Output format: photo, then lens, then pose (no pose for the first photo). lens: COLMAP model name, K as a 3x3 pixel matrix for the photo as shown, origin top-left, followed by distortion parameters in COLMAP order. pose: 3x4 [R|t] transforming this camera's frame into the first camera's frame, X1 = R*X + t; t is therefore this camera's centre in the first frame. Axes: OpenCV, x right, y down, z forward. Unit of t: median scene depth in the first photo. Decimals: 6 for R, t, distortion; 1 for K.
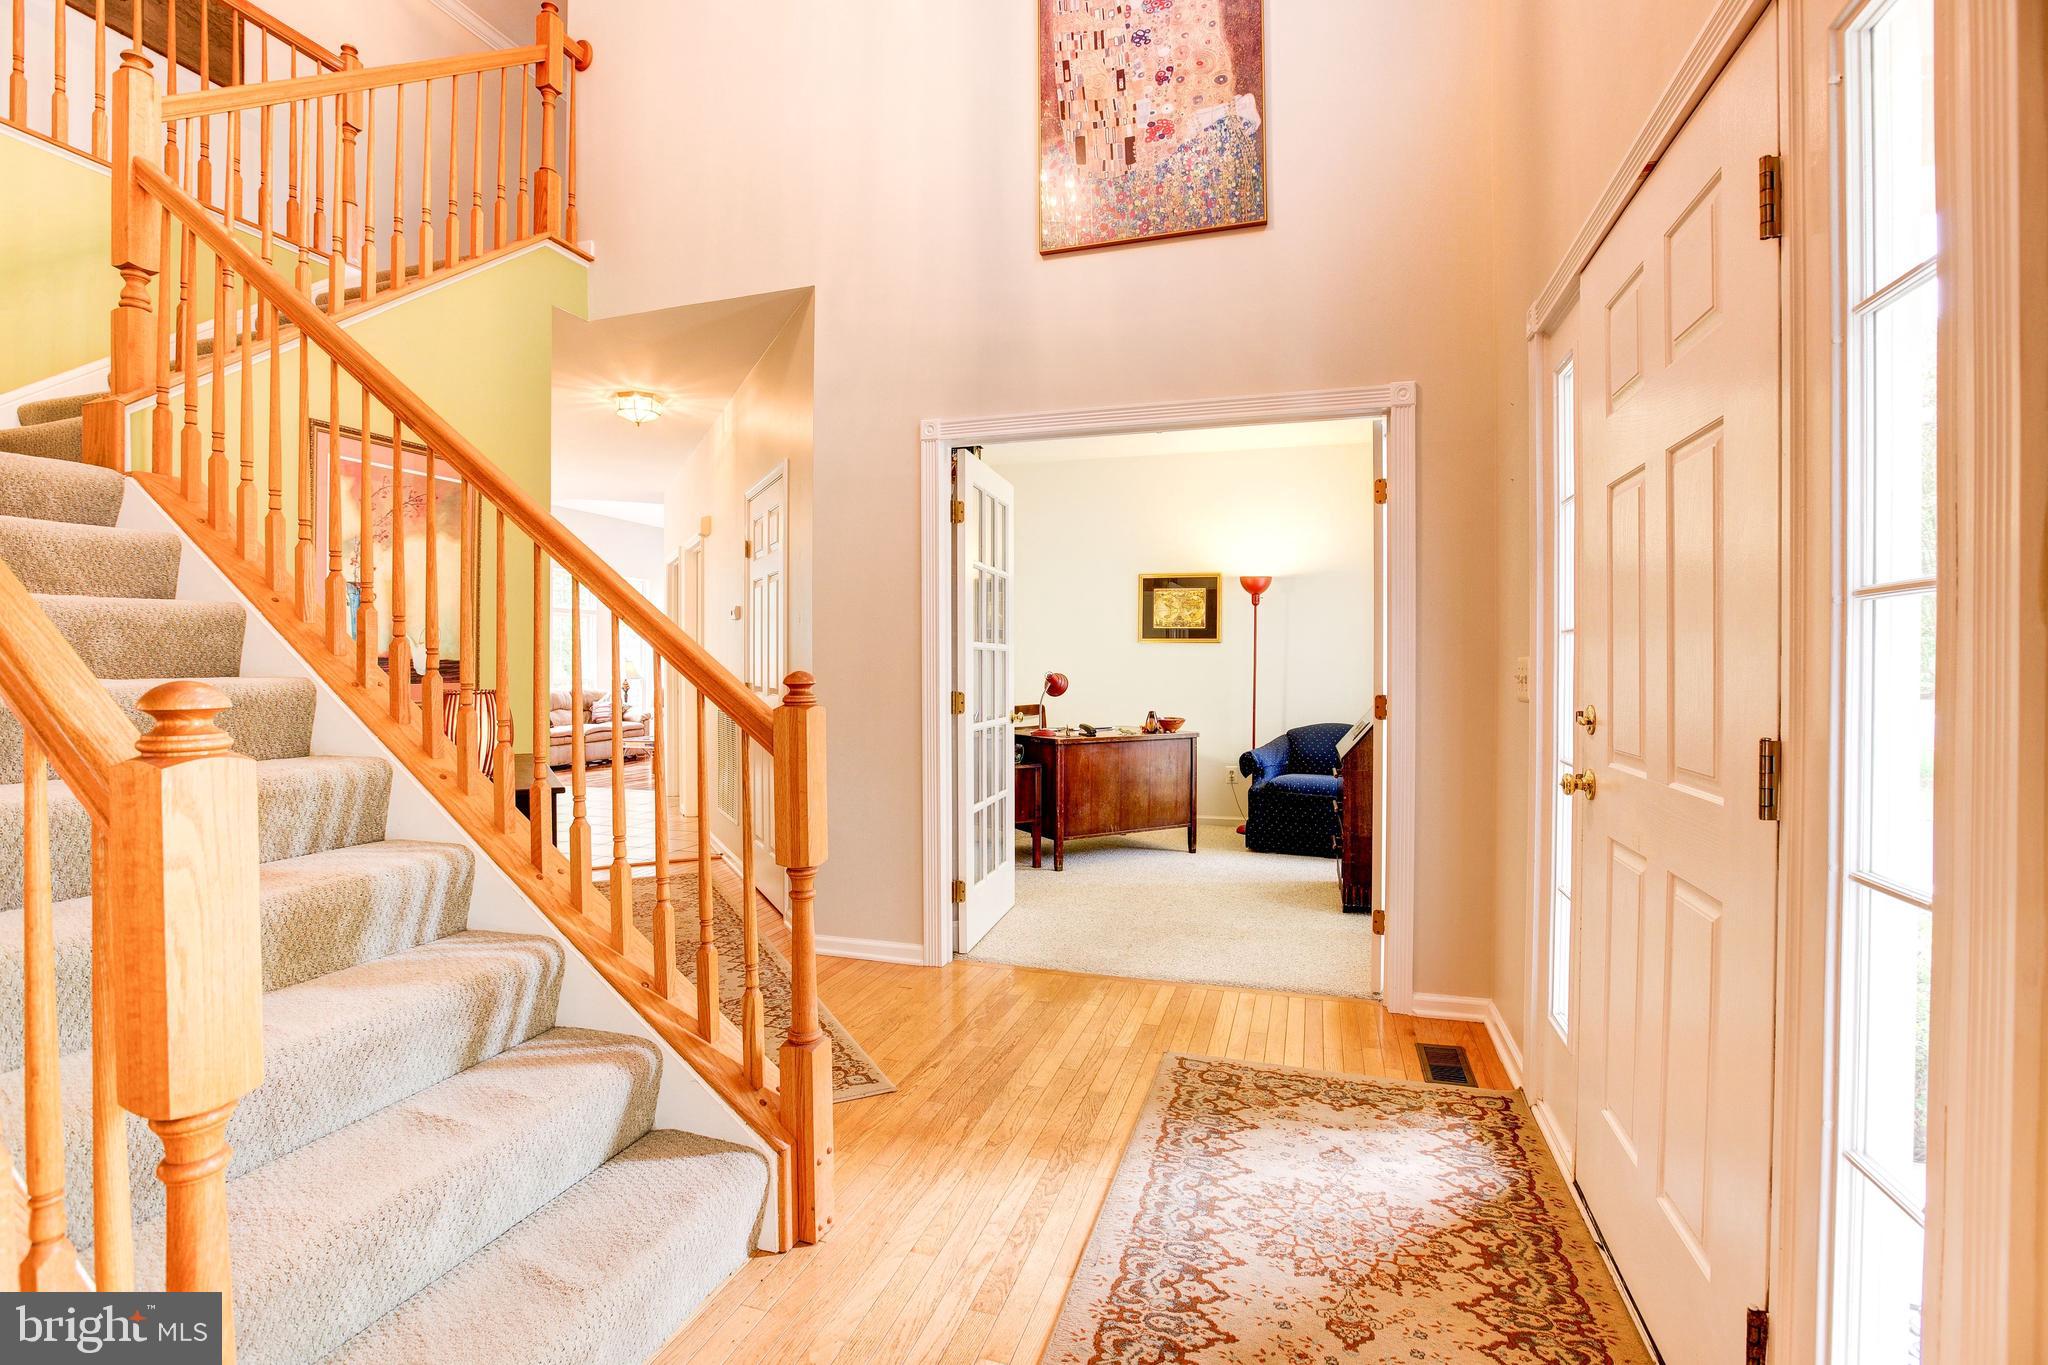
lens RADIAL K [[968.4, 0, 1019.7], [0, 968.4, 677.1], [0, 0, 1]] dist [-0.037680, 0.000989]
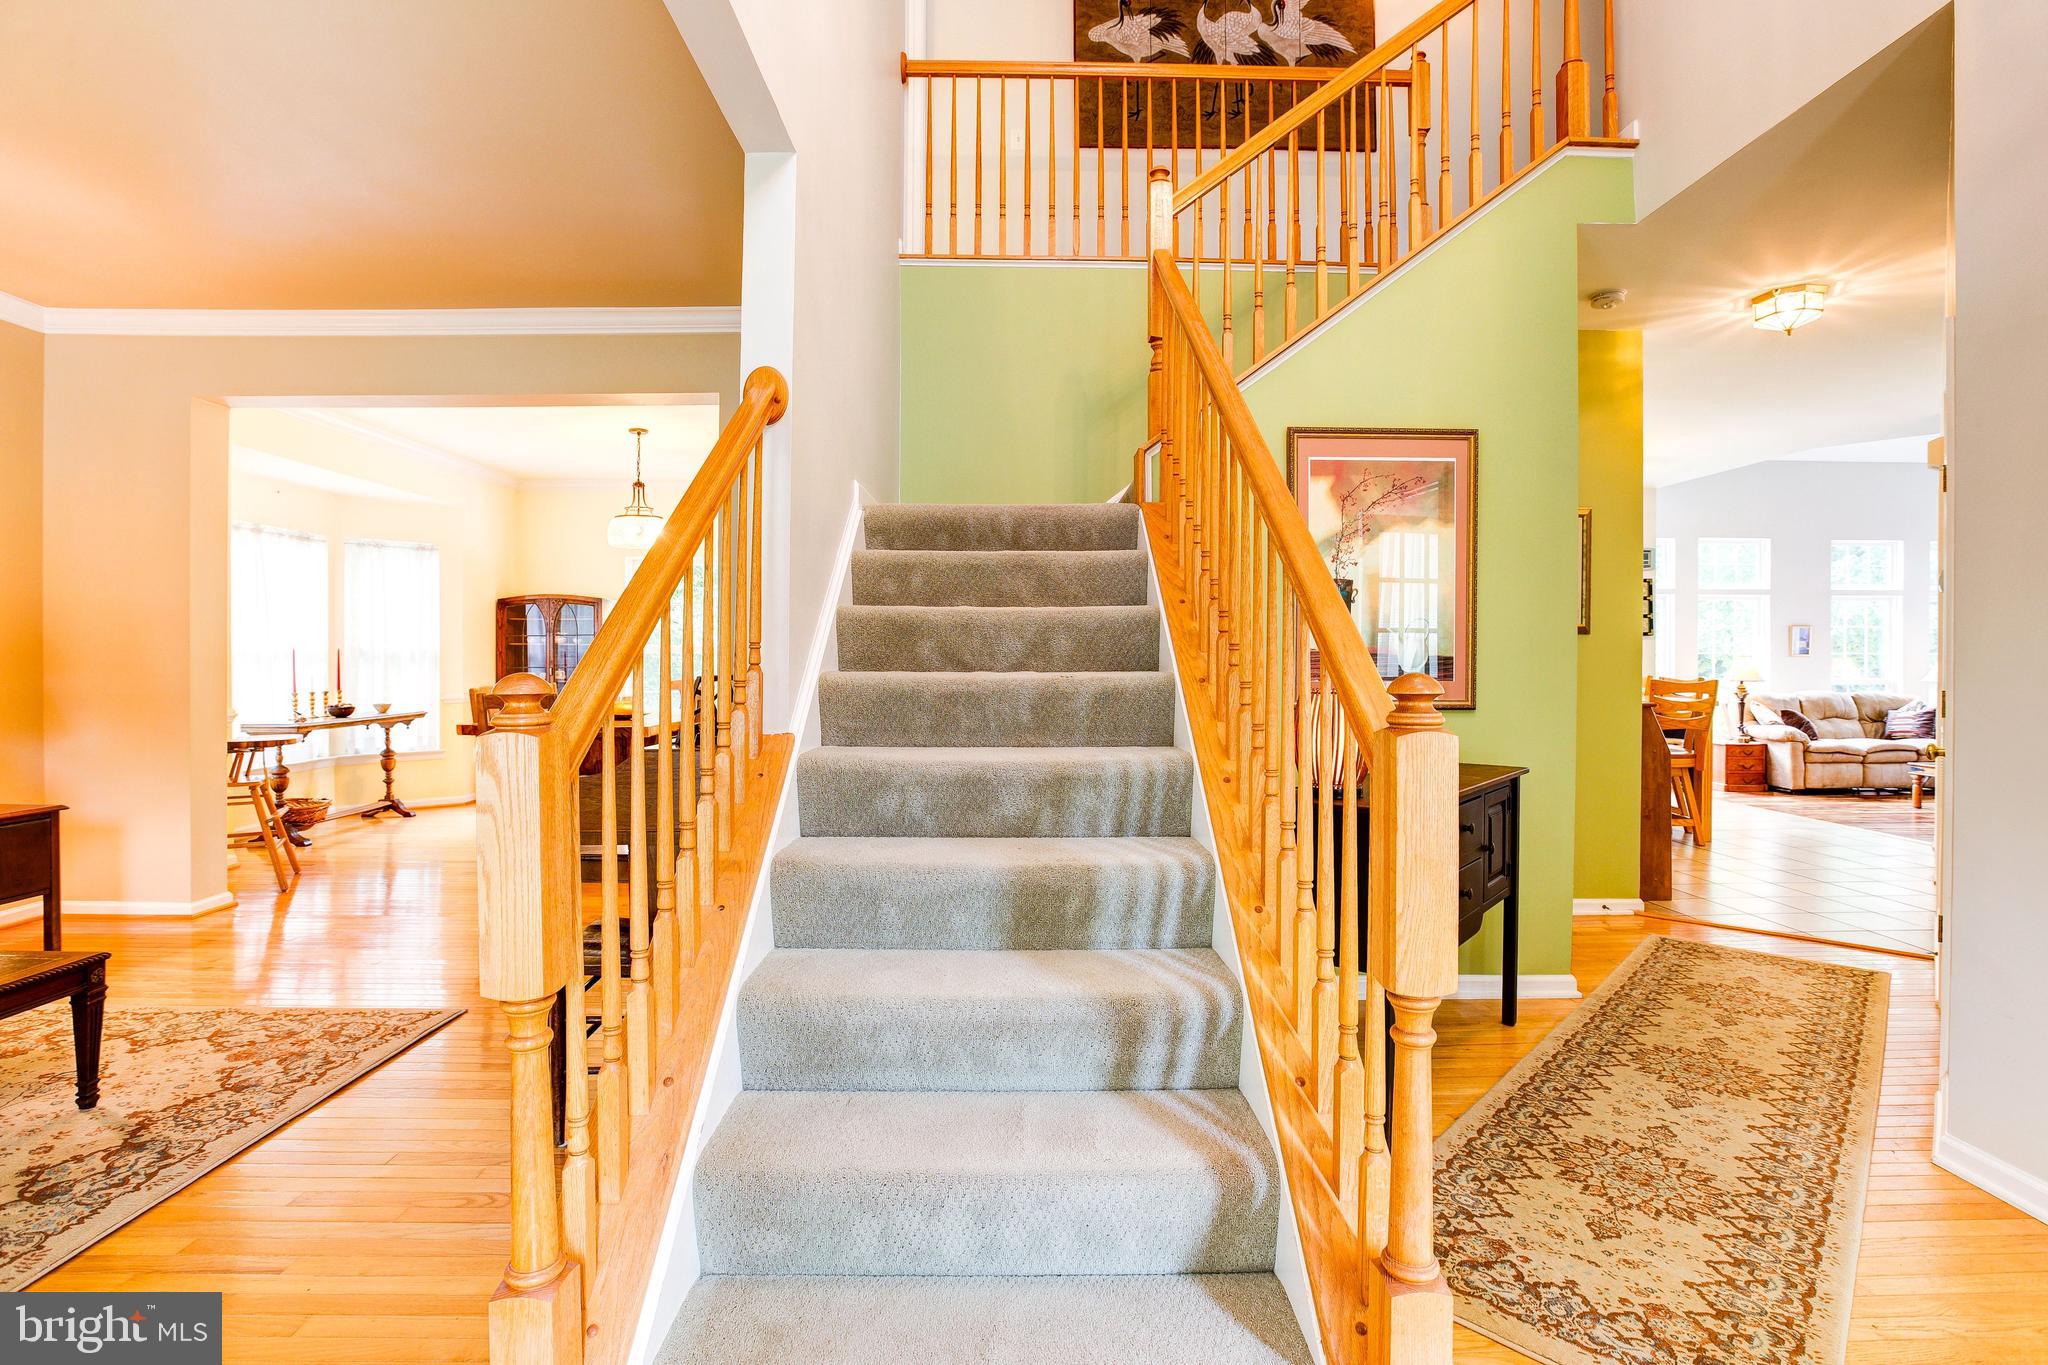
lens RADIAL K [[968.4, 0, 1021.4], [0, 968.4, 662.4], [0, 0, 1]] dist [-0.037680, 0.000989]
pose [[0.292157, 0.000855, -0.956370, 0.202042], [-0.012179, 0.999922, -0.002826, -0.005854], [0.956293, 0.012473, 0.292144, 0.415349]]
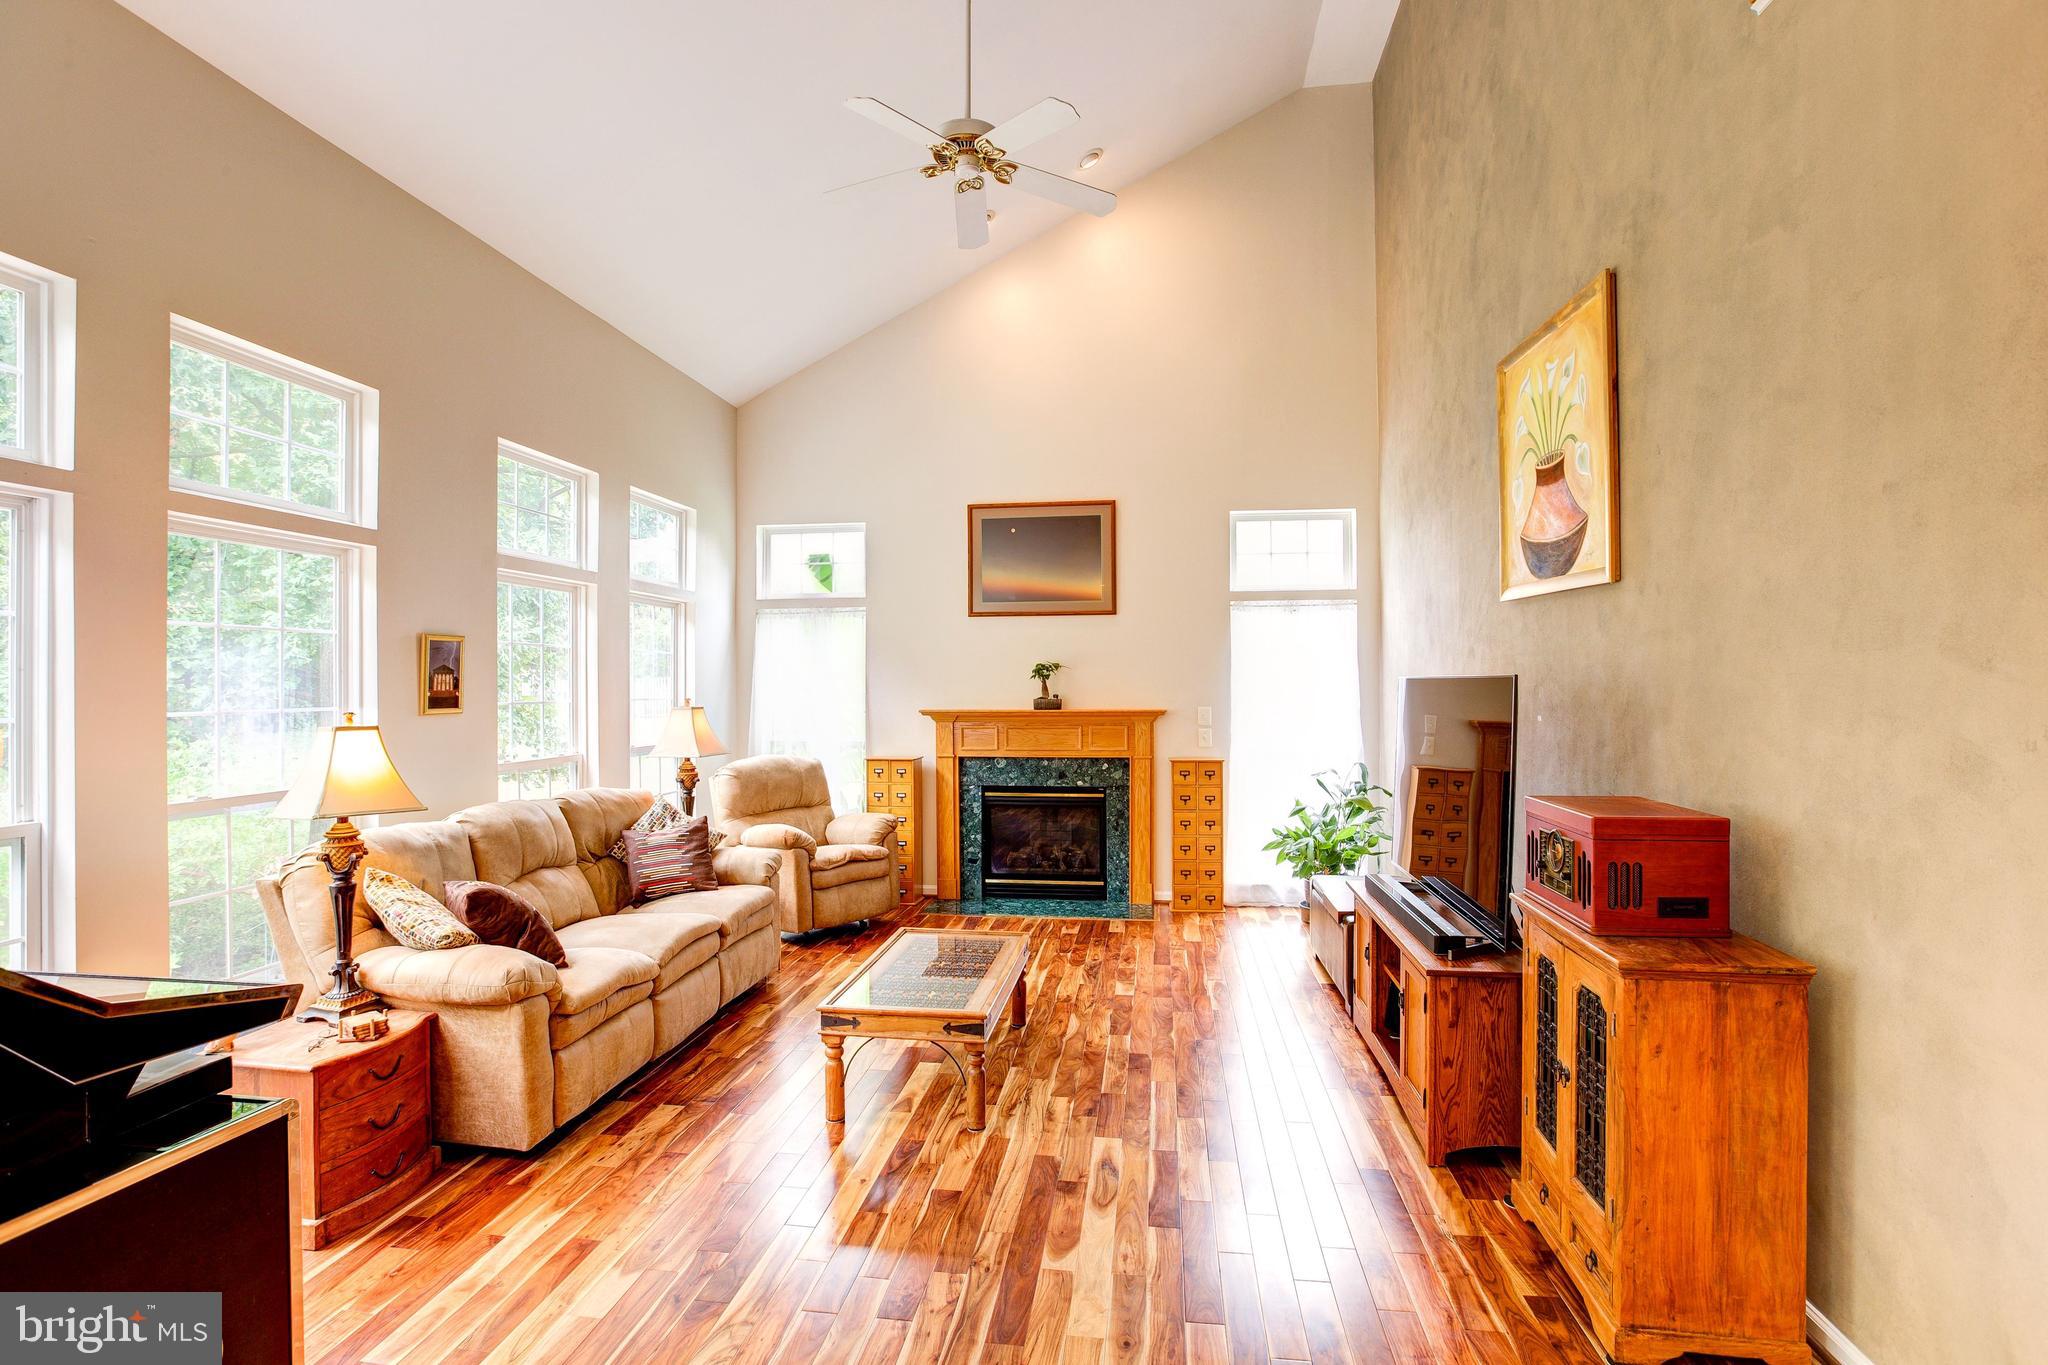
lens RADIAL K [[968.4, 0, 1022.8], [0, 968.4, 678.1], [0, 0, 1]] dist [-0.037680, 0.000989]
pose [[0.987996, -0.002439, 0.154460, -1.337279], [0.004613, 0.999895, -0.013719, -0.081786], [-0.154410, 0.014267, 0.987904, 2.294111]]
